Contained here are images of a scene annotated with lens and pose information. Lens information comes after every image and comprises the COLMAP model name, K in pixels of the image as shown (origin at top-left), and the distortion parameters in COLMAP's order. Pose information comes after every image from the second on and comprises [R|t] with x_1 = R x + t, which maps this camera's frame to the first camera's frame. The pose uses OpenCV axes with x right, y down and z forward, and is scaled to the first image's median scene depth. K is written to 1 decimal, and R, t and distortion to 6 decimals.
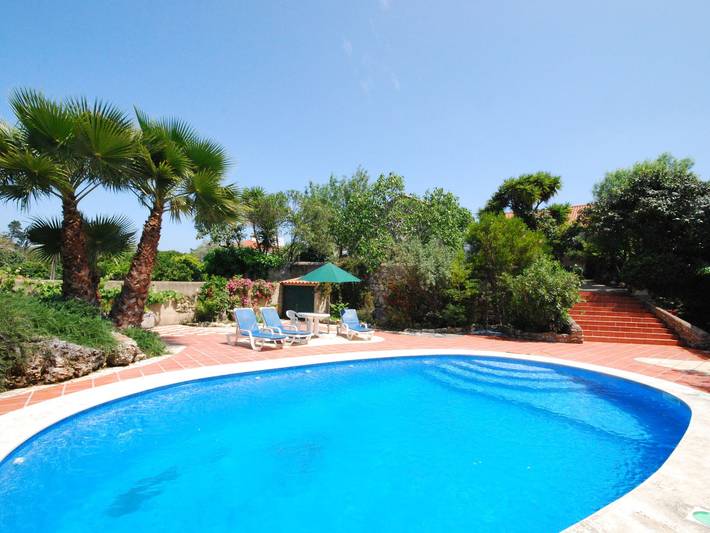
lens RADIAL K [[333.9, 0, 355.0], [0, 333.9, 266.5], [0, 0, 1]] dist [-0.002138, -0.000477]
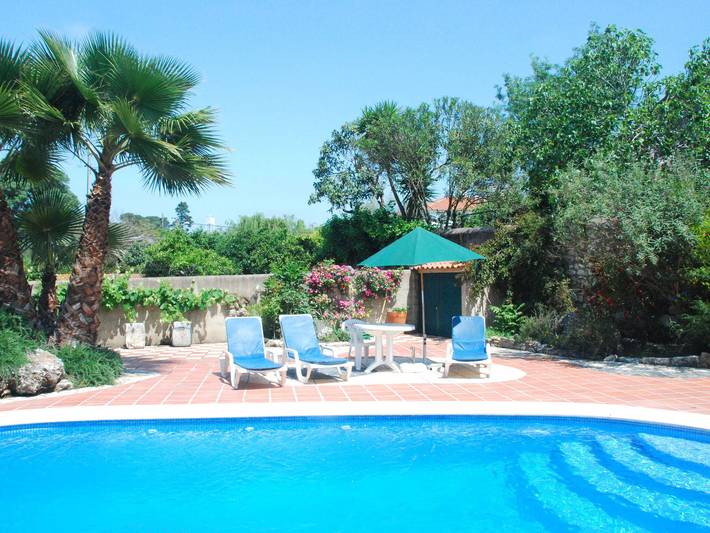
lens RADIAL K [[609.3, 0, 355.0], [0, 609.3, 266.5], [0, 0, 1]] dist [-0.045051, -0.002597]
pose [[0.881455, -0.045504, -0.470070, 0.221968], [0.066840, 0.997348, 0.028791, 0.010653], [0.467513, -0.056797, 0.882160, 0.078224]]
